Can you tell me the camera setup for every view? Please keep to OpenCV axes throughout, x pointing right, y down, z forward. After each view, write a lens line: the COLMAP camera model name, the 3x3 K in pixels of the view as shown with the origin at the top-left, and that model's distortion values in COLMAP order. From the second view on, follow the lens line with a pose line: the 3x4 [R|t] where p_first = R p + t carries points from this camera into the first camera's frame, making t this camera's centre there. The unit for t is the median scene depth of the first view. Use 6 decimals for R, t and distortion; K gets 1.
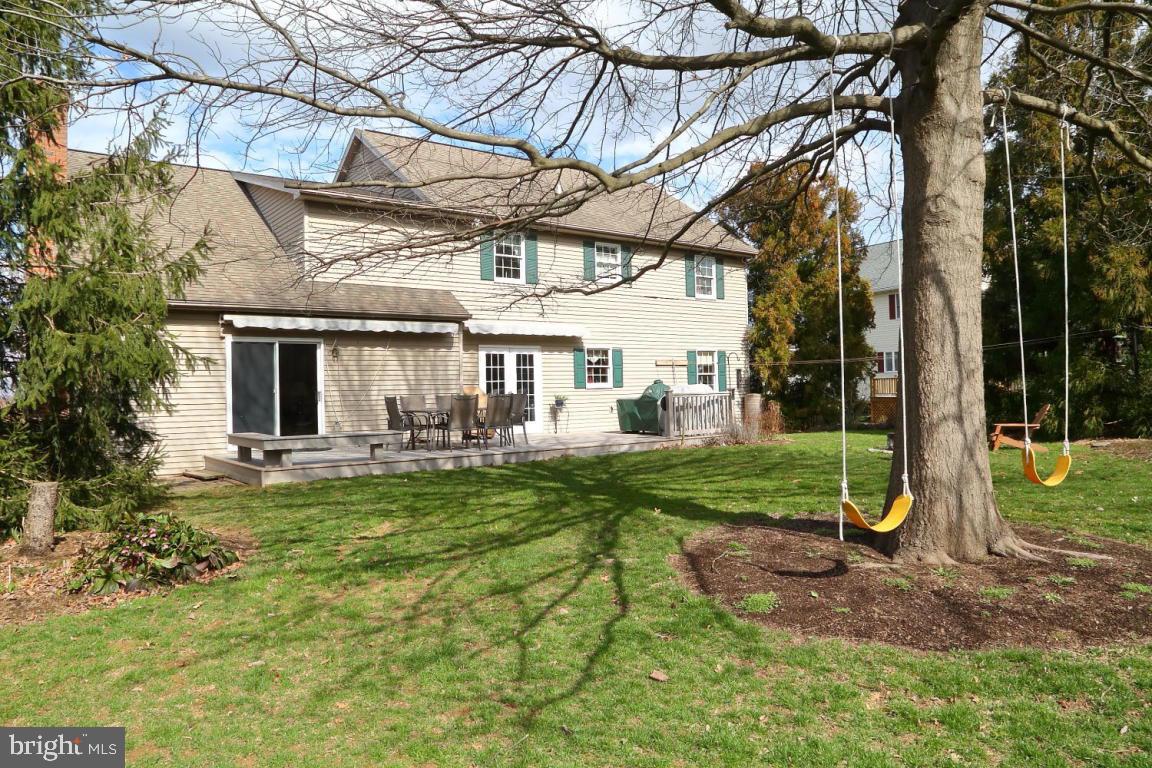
lens RADIAL K [[782.7, 0, 580.6], [0, 782.7, 384.1], [0, 0, 1]] dist [-0.072329, 0.005936]
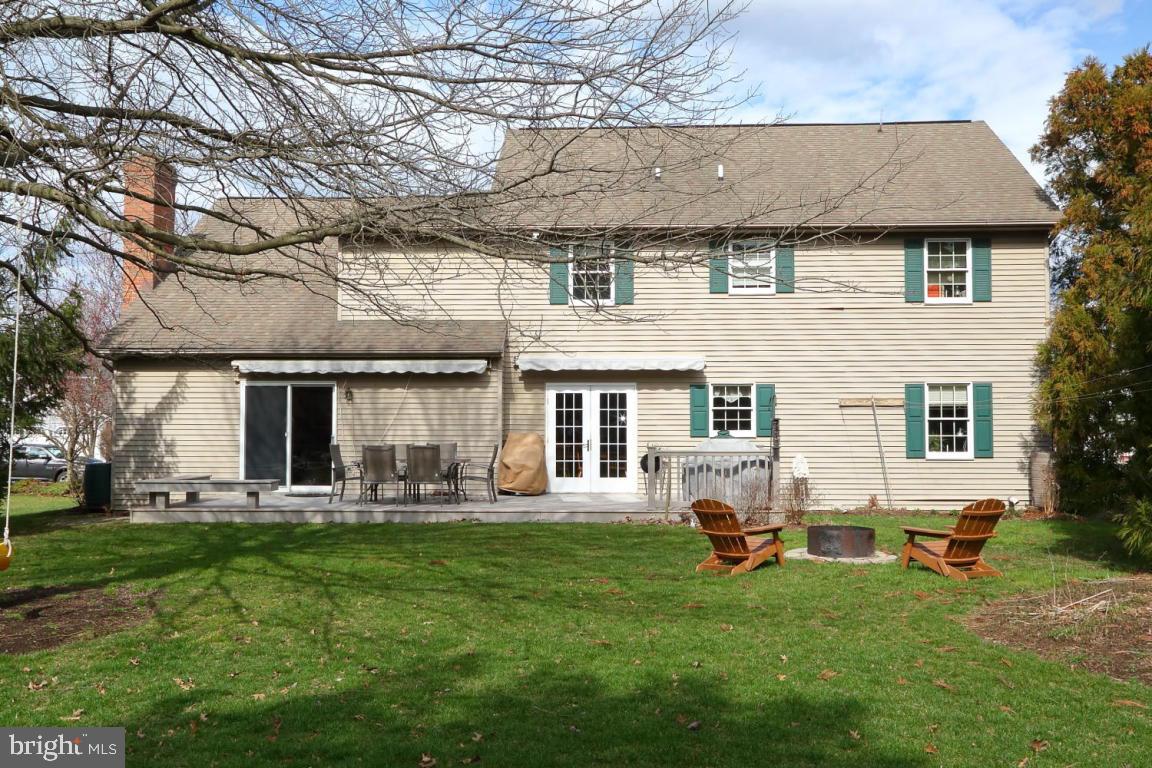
lens RADIAL K [[1057.3, 0, 570.7], [0, 1057.3, 395.4], [0, 0, 1]] dist [0.011286, 0.002117]
pose [[0.761466, 0.000983, -0.648204, 0.612442], [-0.010986, 0.999875, -0.011390, -0.023822], [0.648112, 0.015794, 0.761381, 0.154087]]
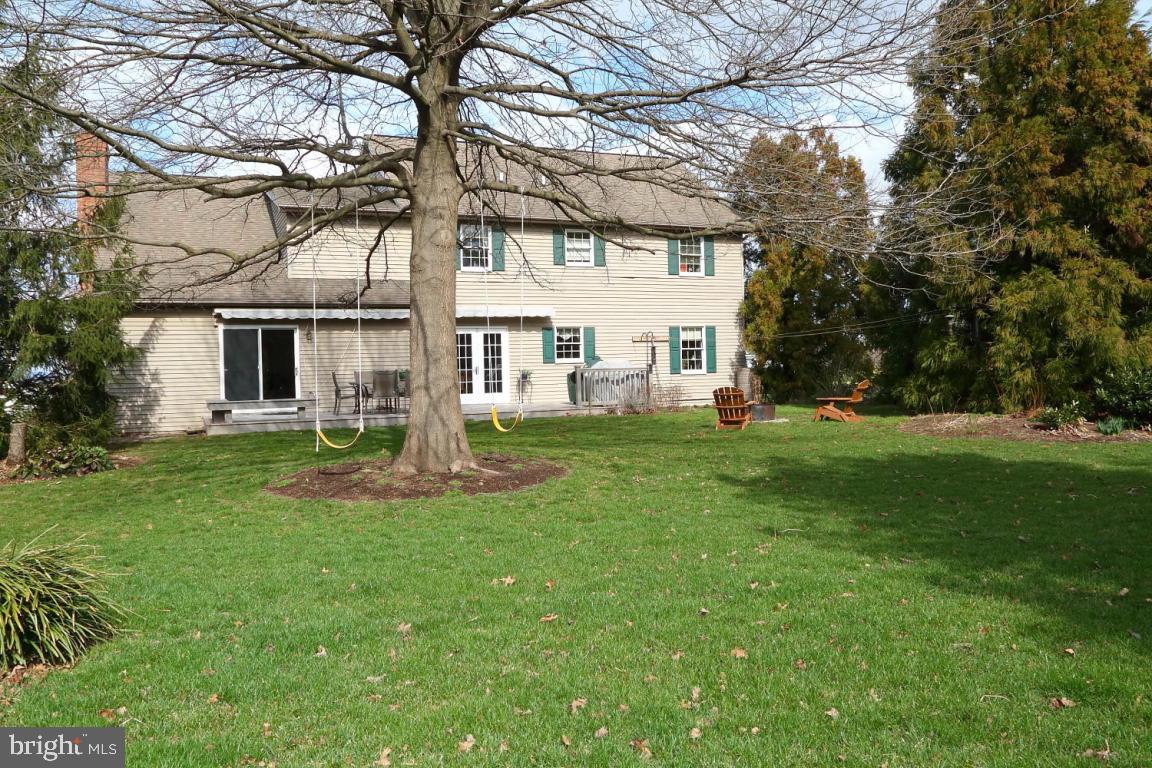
lens RADIAL K [[895.1, 0, 575.7], [0, 895.1, 381.1], [0, 0, 1]] dist [-0.035539, -0.000125]
pose [[0.970262, 0.003488, -0.242030, 0.370550], [0.003838, 0.999549, 0.029790, -0.007877], [0.242025, -0.029832, 0.969811, -0.236577]]
